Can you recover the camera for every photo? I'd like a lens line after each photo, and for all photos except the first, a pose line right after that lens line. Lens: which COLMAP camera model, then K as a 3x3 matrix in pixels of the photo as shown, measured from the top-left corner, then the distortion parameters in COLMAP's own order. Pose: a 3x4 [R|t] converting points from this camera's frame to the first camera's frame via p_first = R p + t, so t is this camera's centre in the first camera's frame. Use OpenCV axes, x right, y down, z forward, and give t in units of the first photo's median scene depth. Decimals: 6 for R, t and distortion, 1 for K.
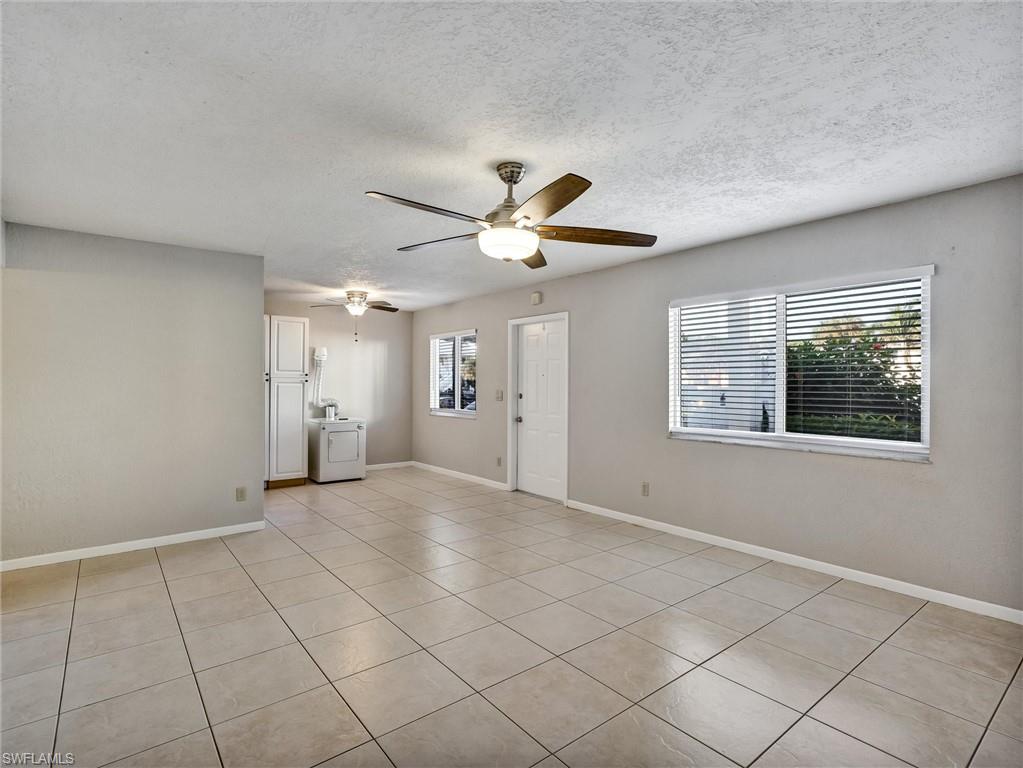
lens RADIAL K [[529.2, 0, 523.7], [0, 529.2, 383.0], [0, 0, 1]] dist [-0.005663, -0.000072]
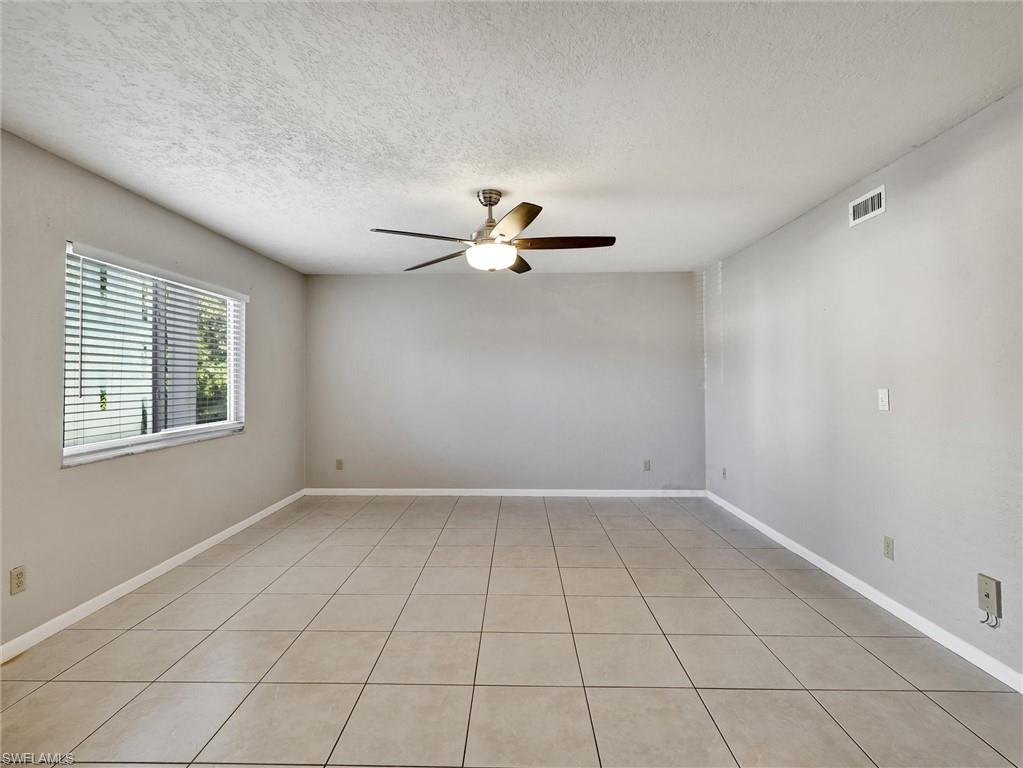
lens RADIAL K [[508.4, 0, 510.4], [0, 508.4, 379.1], [0, 0, 1]] dist [-0.003363, 0.009853]
pose [[-0.763378, -0.002441, 0.645948, -0.352382], [-0.002399, 0.999997, 0.000944, 0.001702], [-0.645948, -0.000828, -0.763381, 0.822262]]
